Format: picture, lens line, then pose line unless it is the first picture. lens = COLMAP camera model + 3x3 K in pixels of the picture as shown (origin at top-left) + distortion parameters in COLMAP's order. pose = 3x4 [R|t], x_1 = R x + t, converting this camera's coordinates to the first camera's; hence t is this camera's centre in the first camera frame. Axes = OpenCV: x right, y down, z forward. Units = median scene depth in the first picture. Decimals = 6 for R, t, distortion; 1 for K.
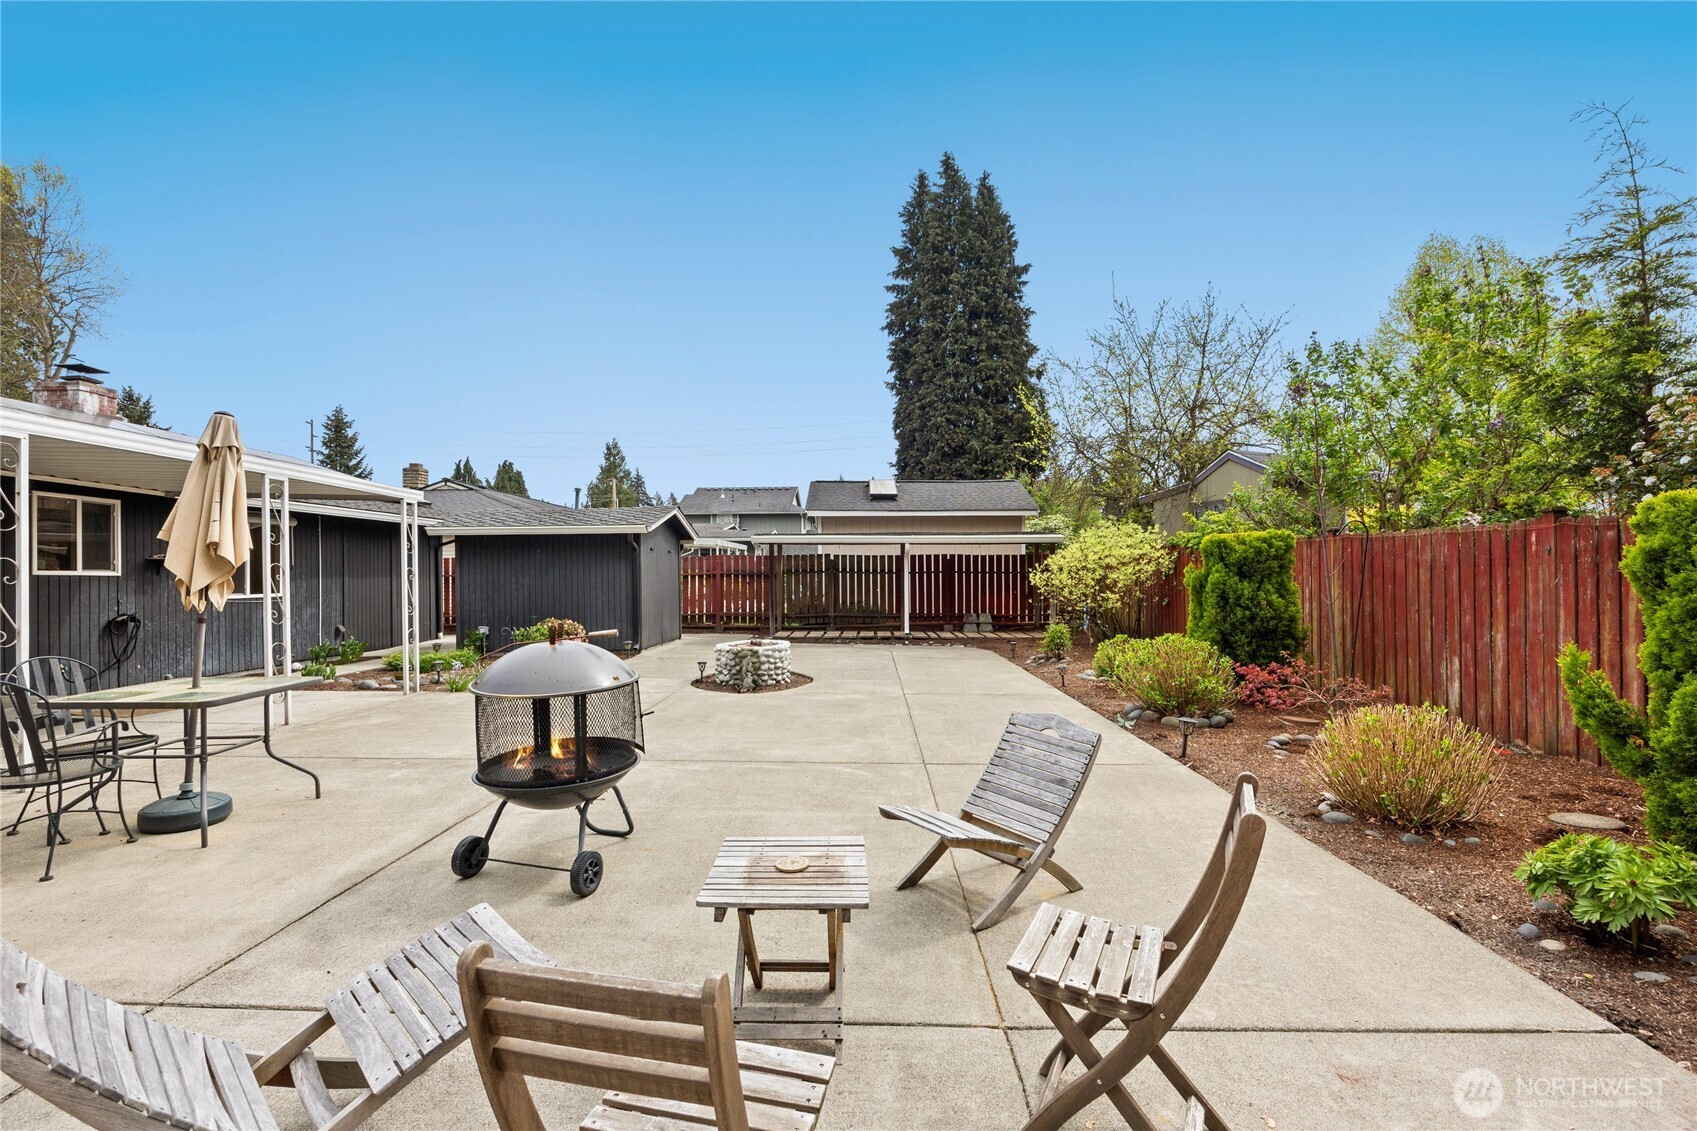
lens RADIAL K [[716.8, 0, 848.4], [0, 716.8, 581.7], [0, 0, 1]] dist [-0.013063, 0.000769]
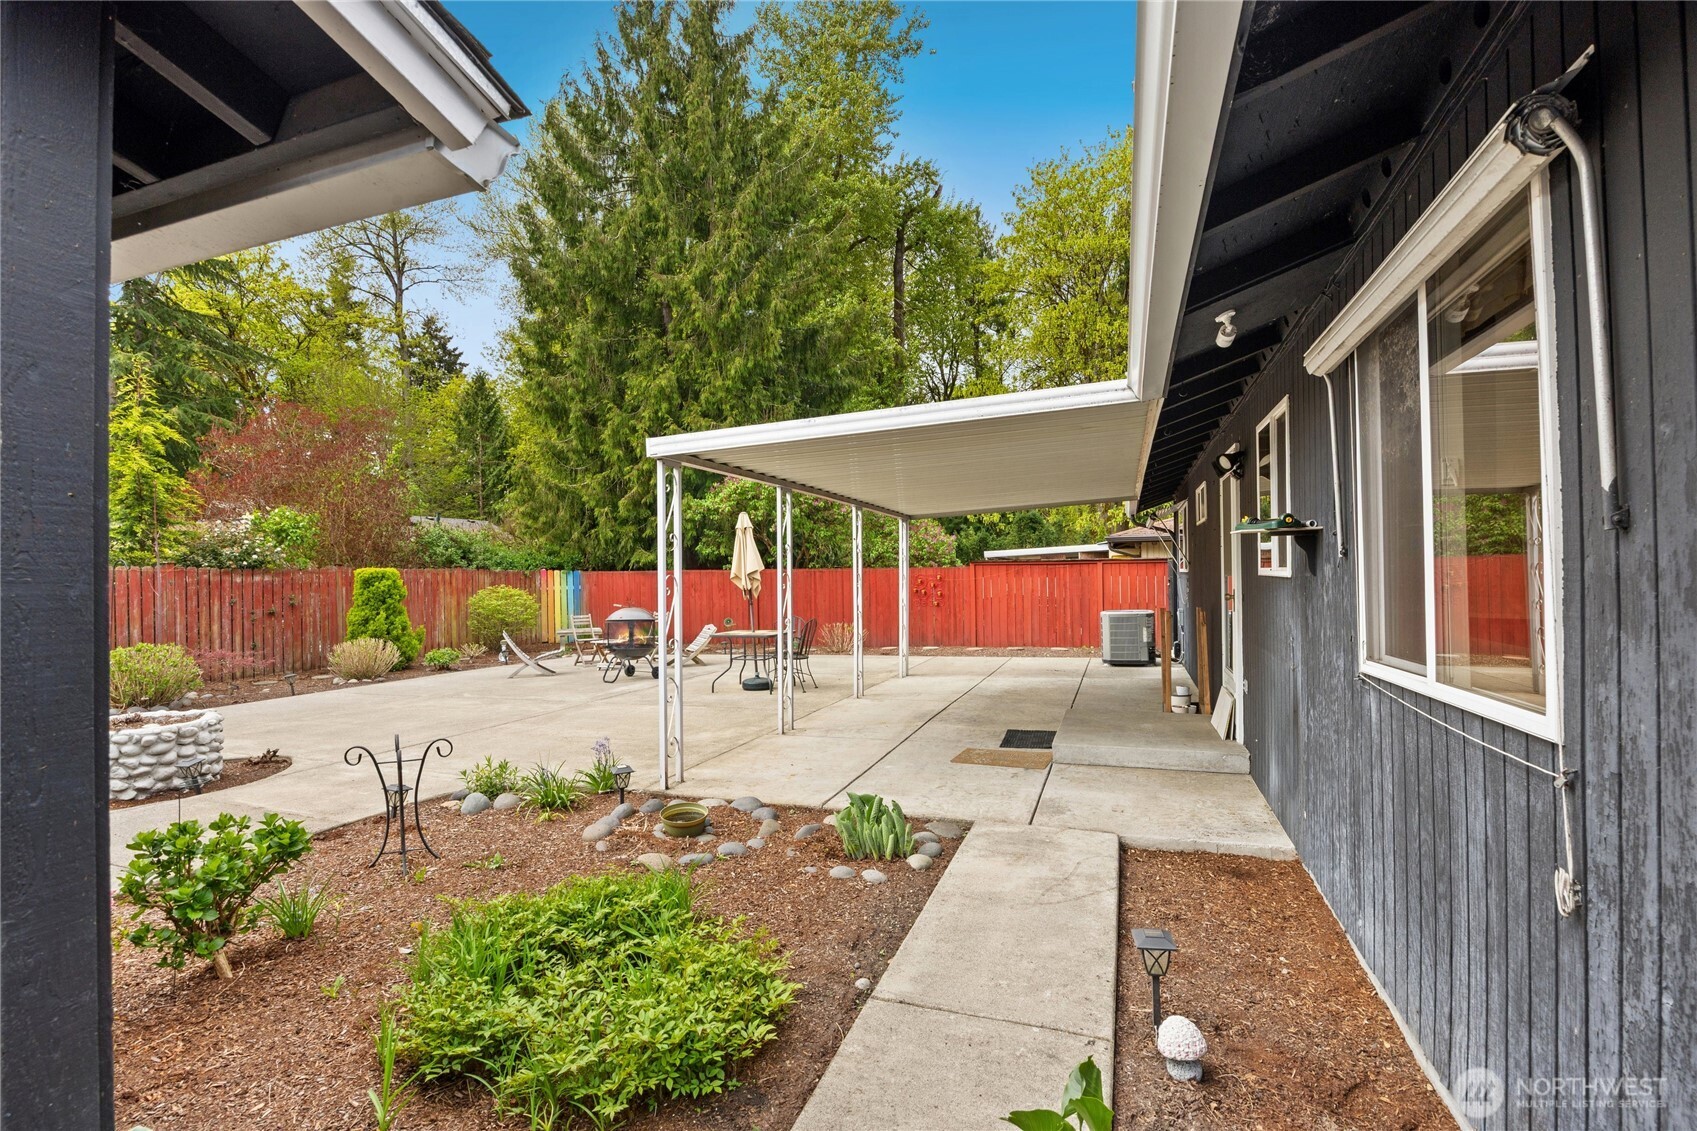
lens RADIAL K [[756.9, 0, 848.0], [0, 756.9, 573.0], [0, 0, 1]] dist [-0.011294, -0.000035]
pose [[-0.950723, 0.022501, 0.309224, -0.646826], [0.023573, 0.999722, -0.000270, -0.011757], [-0.309144, 0.007033, -0.950989, 1.058004]]
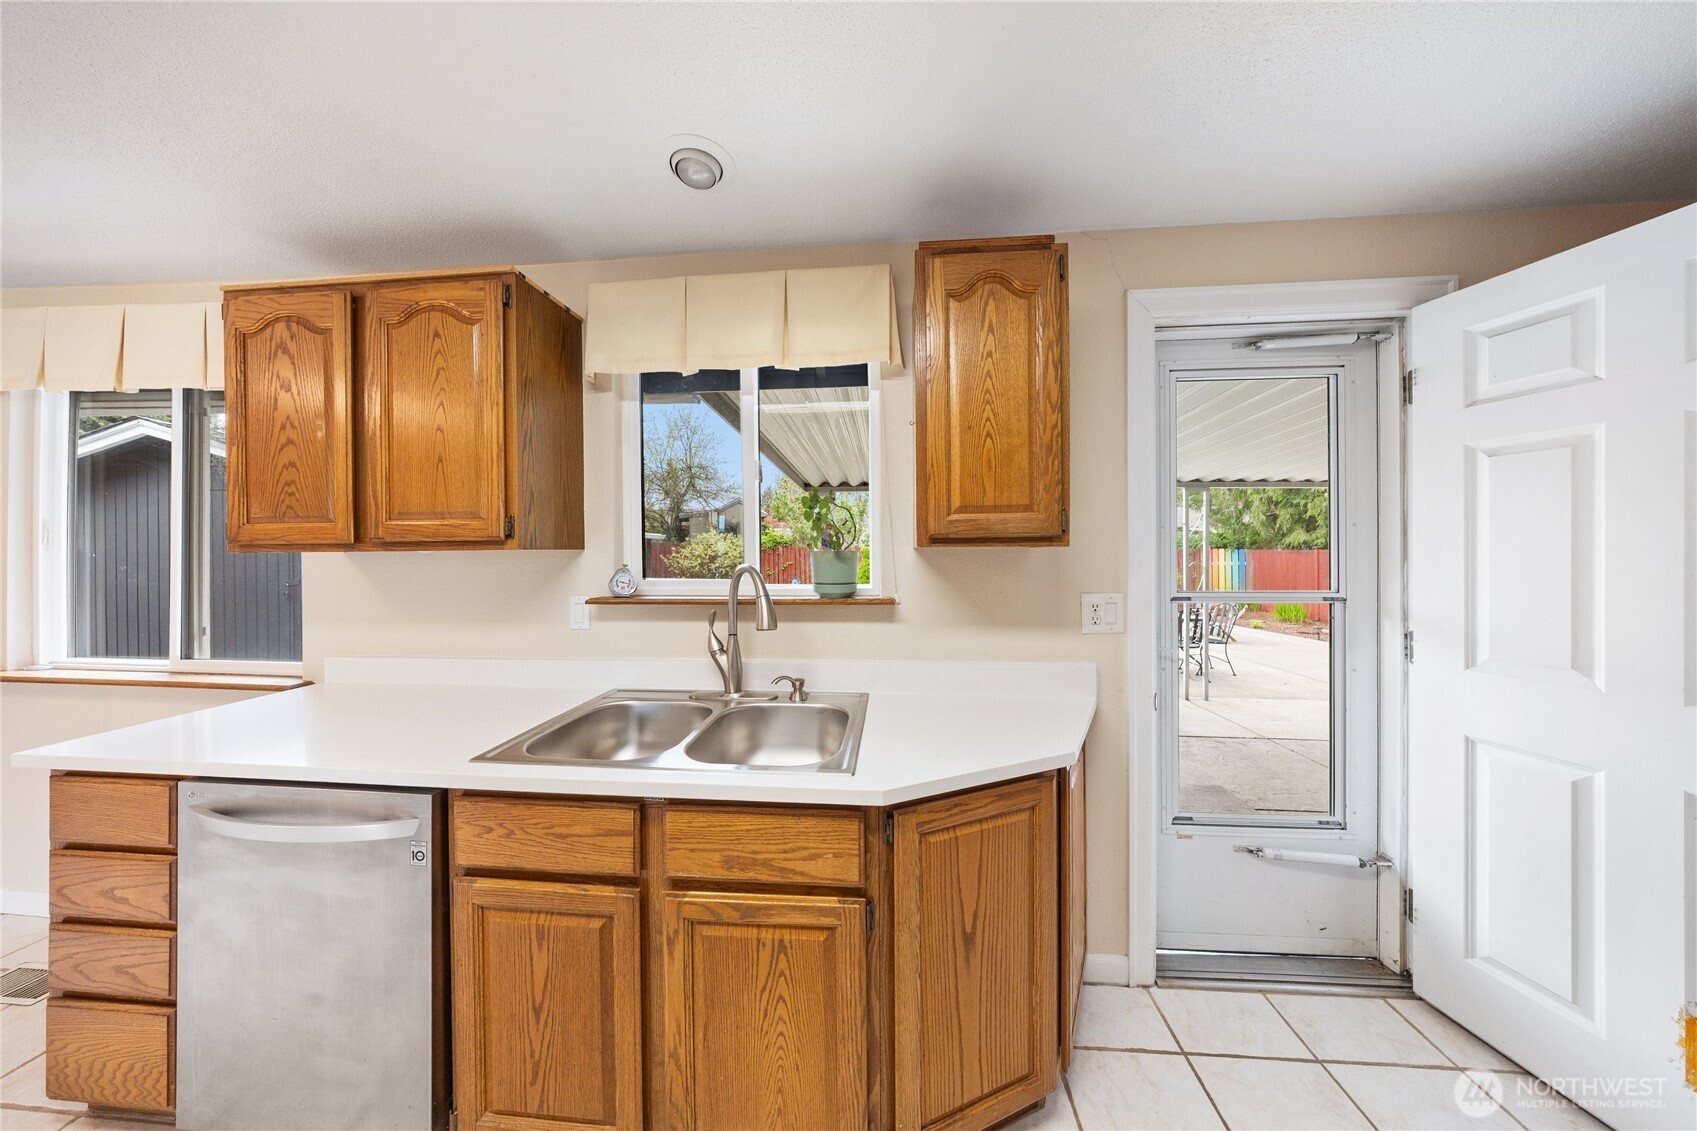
lens RADIAL K [[495.6, 0, 848.3], [0, 495.6, 557.2], [0, 0, 1]] dist [-0.000625, 0.000087]
pose [[0.056159, -0.001356, 0.998421, -0.881781], [0.006482, 0.999979, 0.000993, -0.017842], [-0.998401, 0.006416, 0.056167, 0.633787]]
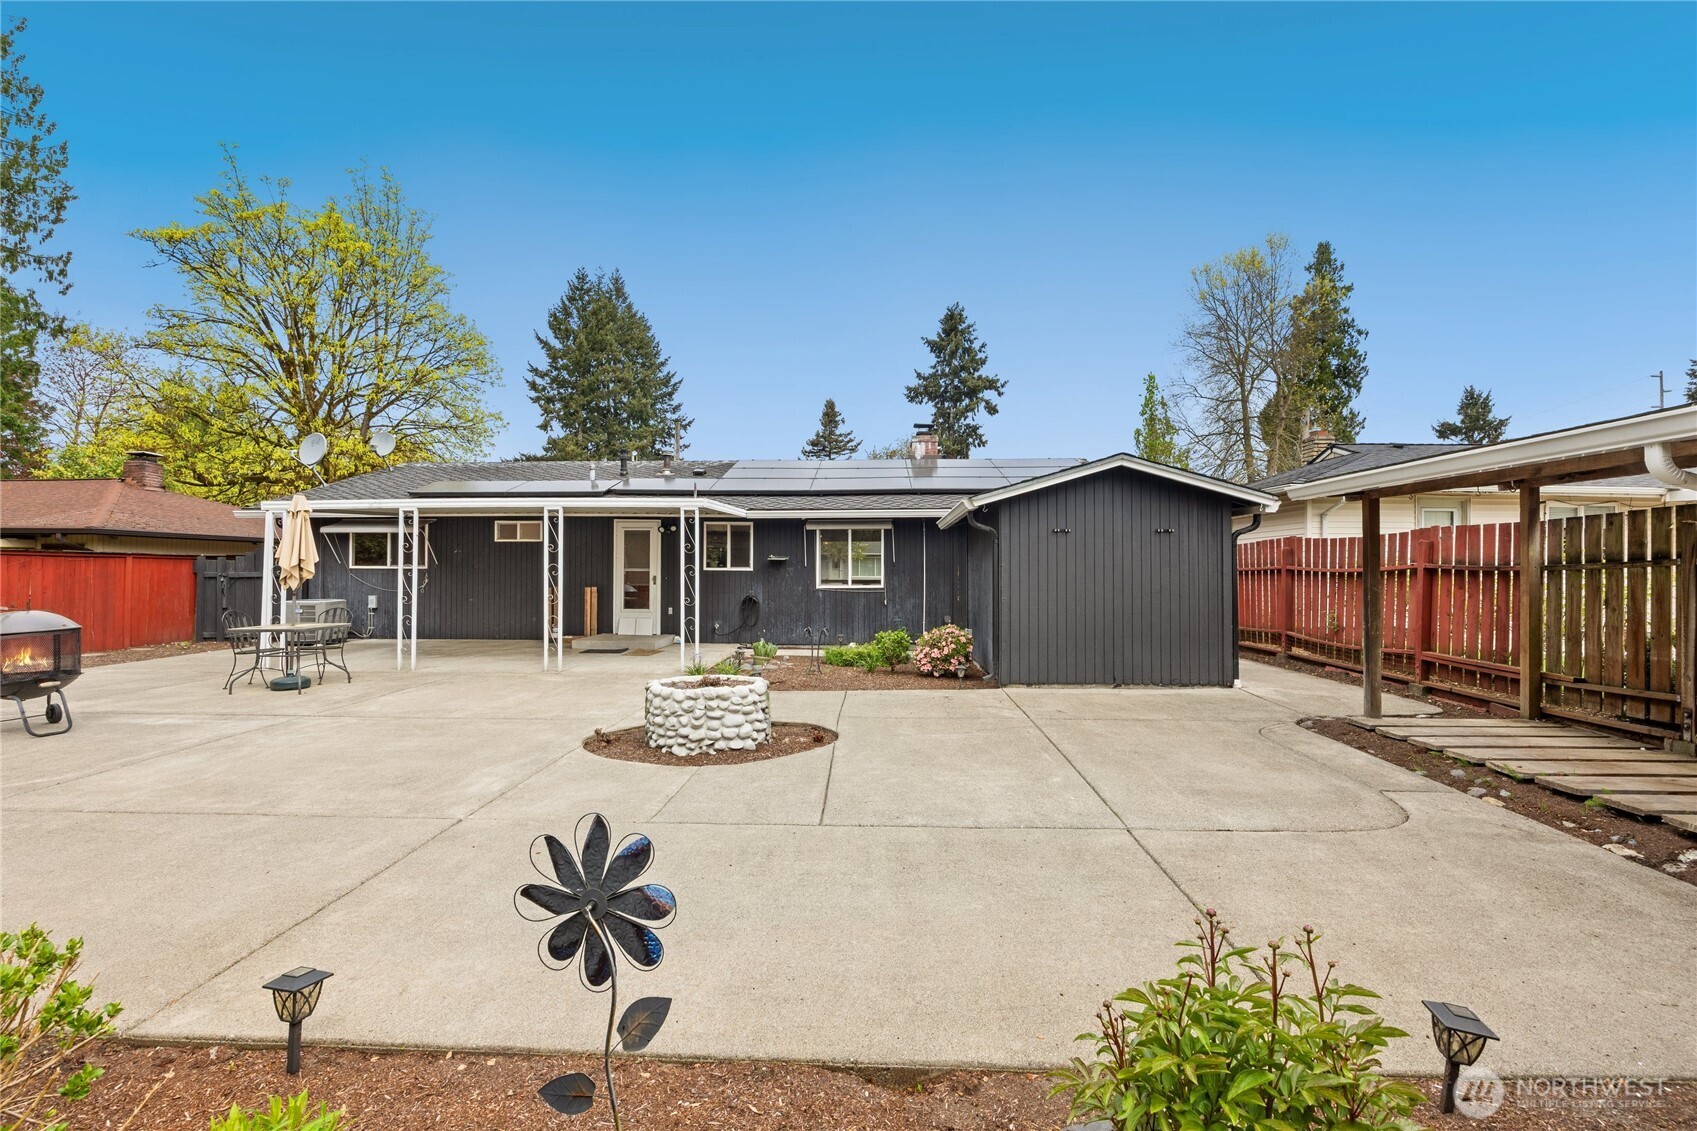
lens RADIAL K [[716.8, 0, 850.6], [0, 716.8, 587.1], [0, 0, 1]] dist [-0.013063, 0.000769]
pose [[-0.009309, 0.027640, -0.999575, 0.380158], [-0.007659, 0.999587, 0.027712, -0.012389], [0.999927, 0.007914, -0.009093, 0.864742]]
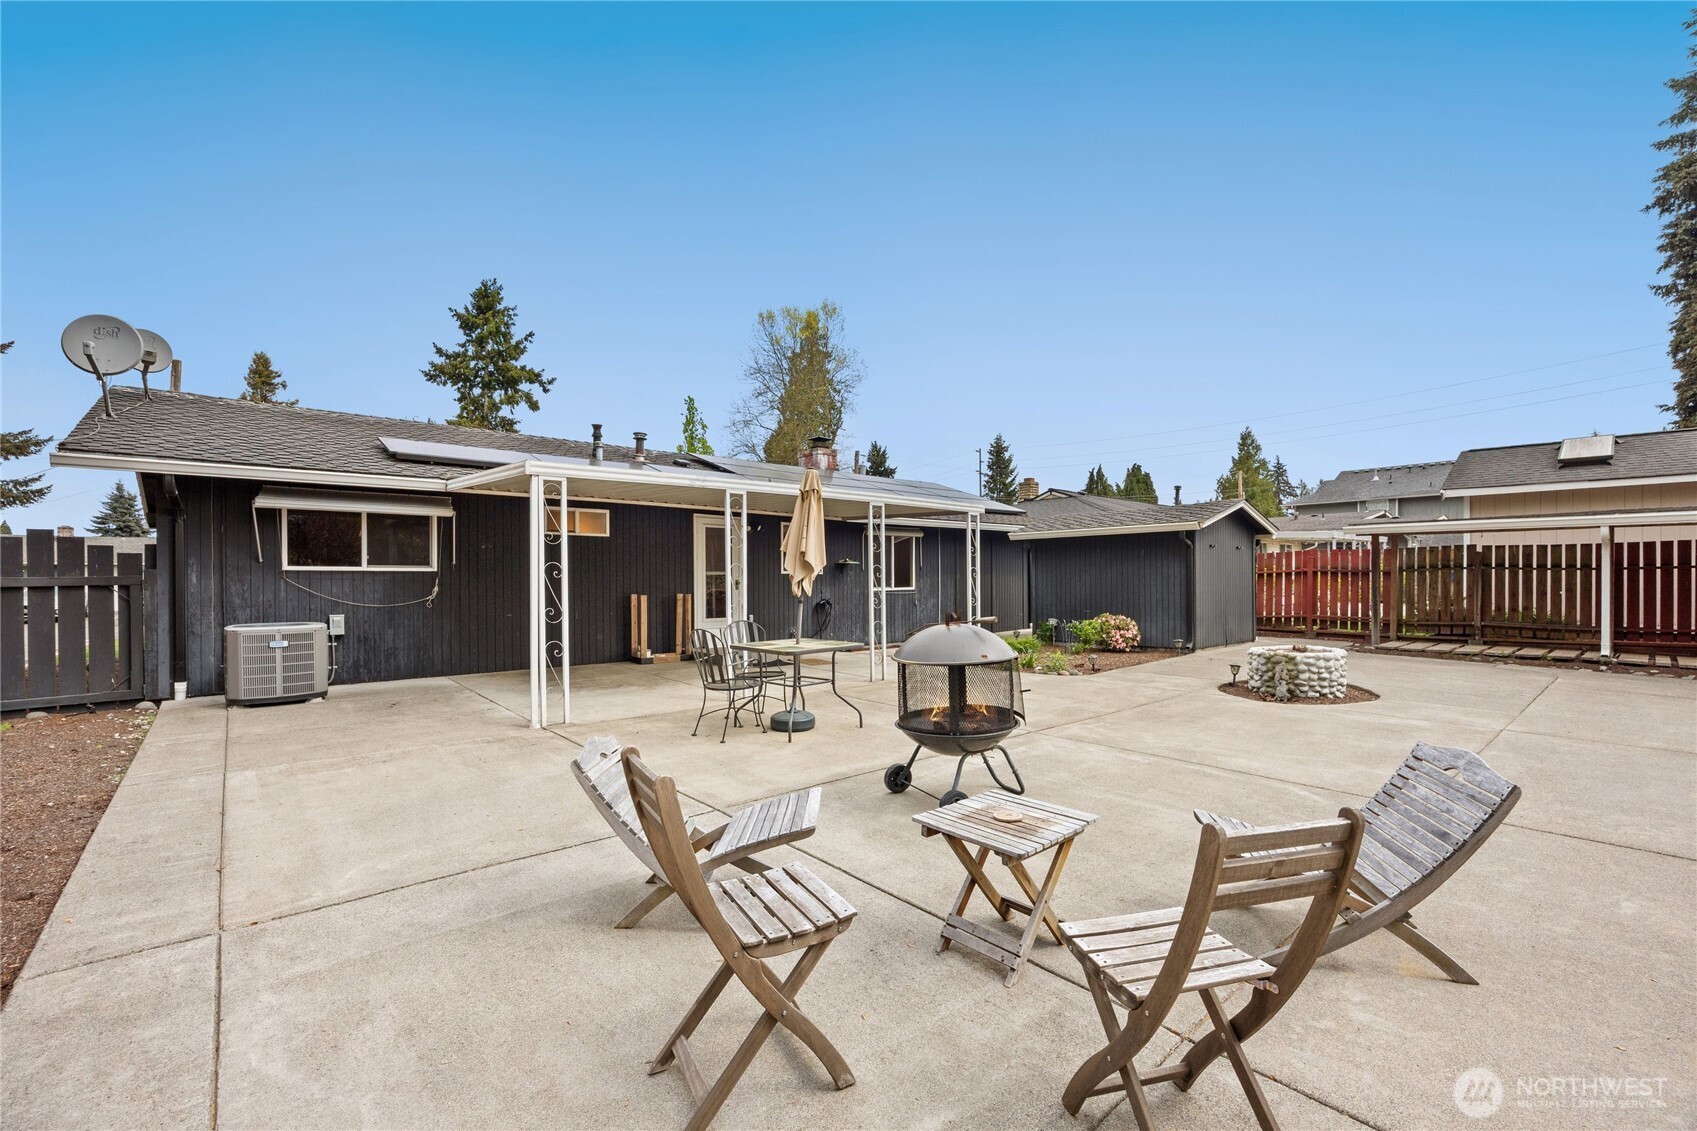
lens RADIAL K [[716.8, 0, 861.0], [0, 716.8, 585.7], [0, 0, 1]] dist [-0.013063, 0.000769]
pose [[0.680706, 0.009518, -0.732495, 0.111928], [-0.004467, 0.999951, 0.008842, 0.001763], [0.732543, -0.002746, 0.680715, 0.005543]]
